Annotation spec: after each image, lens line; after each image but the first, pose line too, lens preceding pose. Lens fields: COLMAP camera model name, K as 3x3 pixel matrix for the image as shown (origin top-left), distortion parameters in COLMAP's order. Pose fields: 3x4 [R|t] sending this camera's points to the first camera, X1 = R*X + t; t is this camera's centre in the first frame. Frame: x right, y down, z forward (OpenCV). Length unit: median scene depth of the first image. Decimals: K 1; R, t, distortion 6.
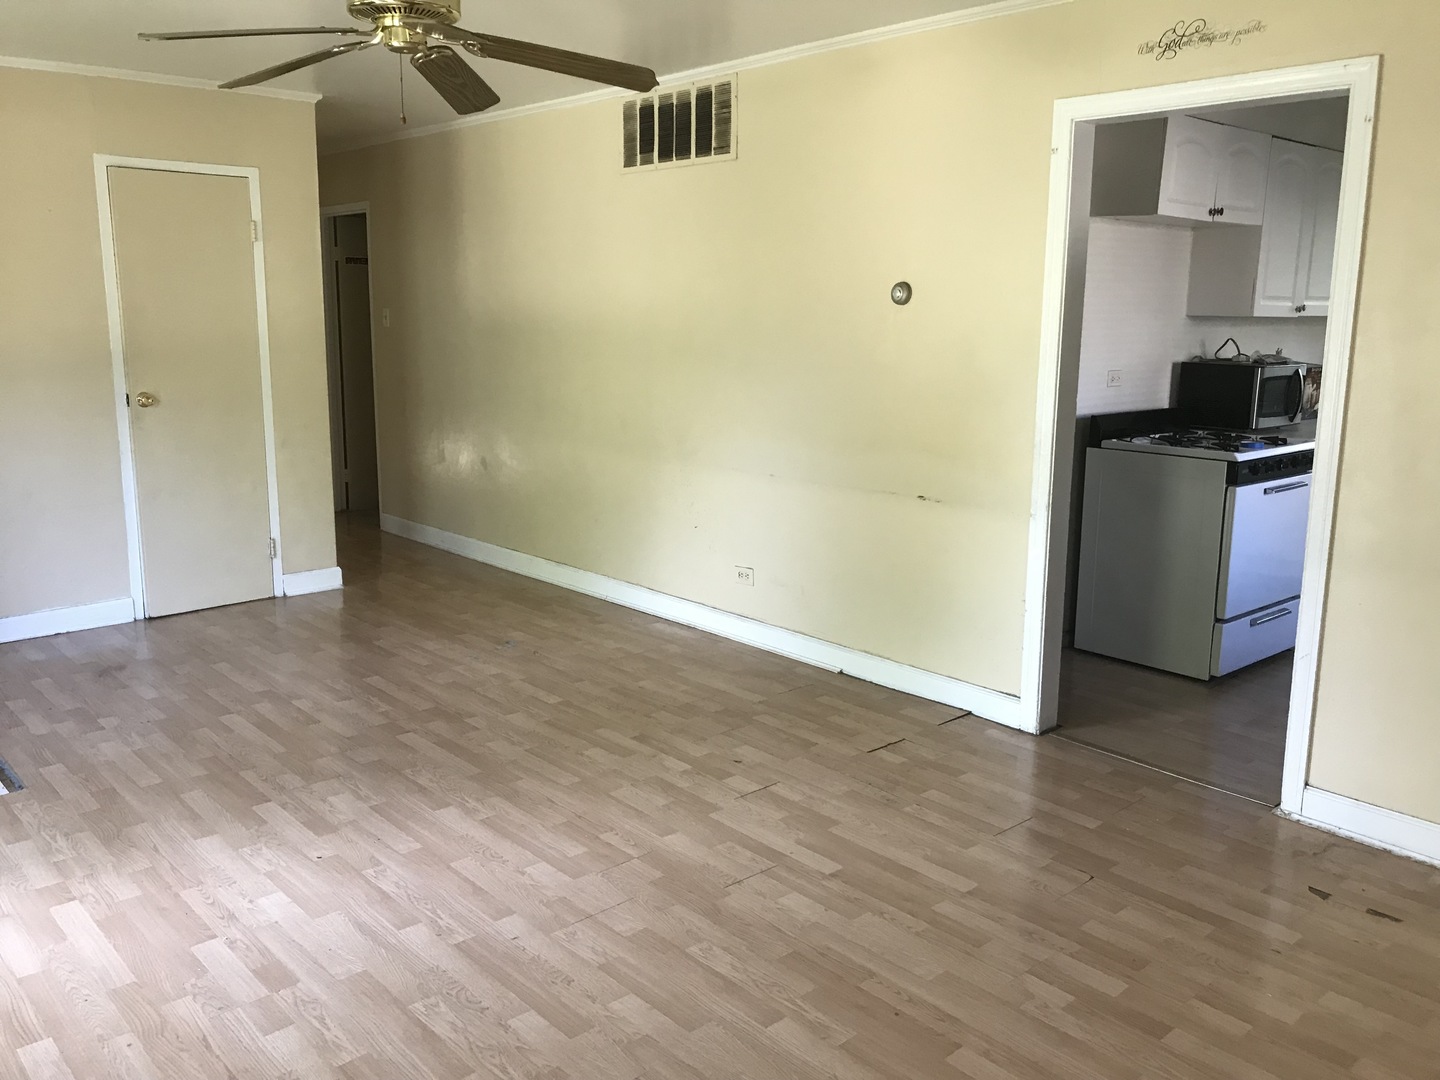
lens RADIAL K [[1180.2, 0, 726.1], [0, 1180.2, 545.9], [0, 0, 1]] dist [0.040148, -0.015726]
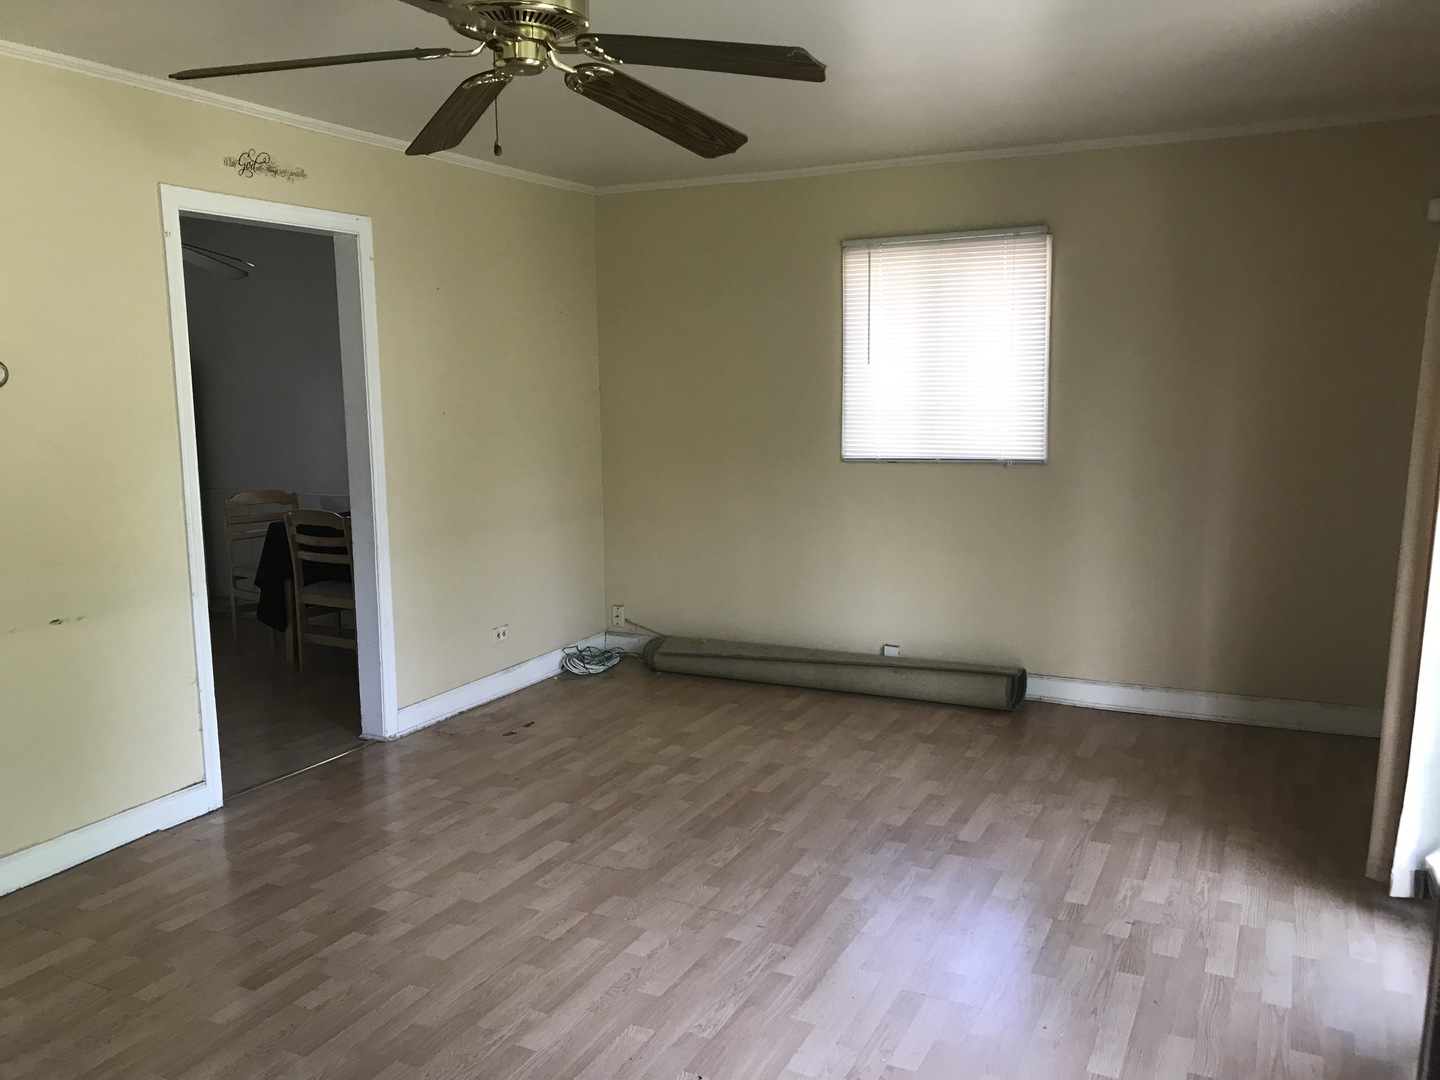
lens RADIAL K [[1180.2, 0, 725.0], [0, 1180.2, 536.9], [0, 0, 1]] dist [0.040148, -0.015726]
pose [[-0.365092, -0.133100, 0.921408, -0.990276], [0.201823, 0.954875, 0.217903, -0.241096], [-0.908832, 0.265516, -0.321755, 1.099728]]
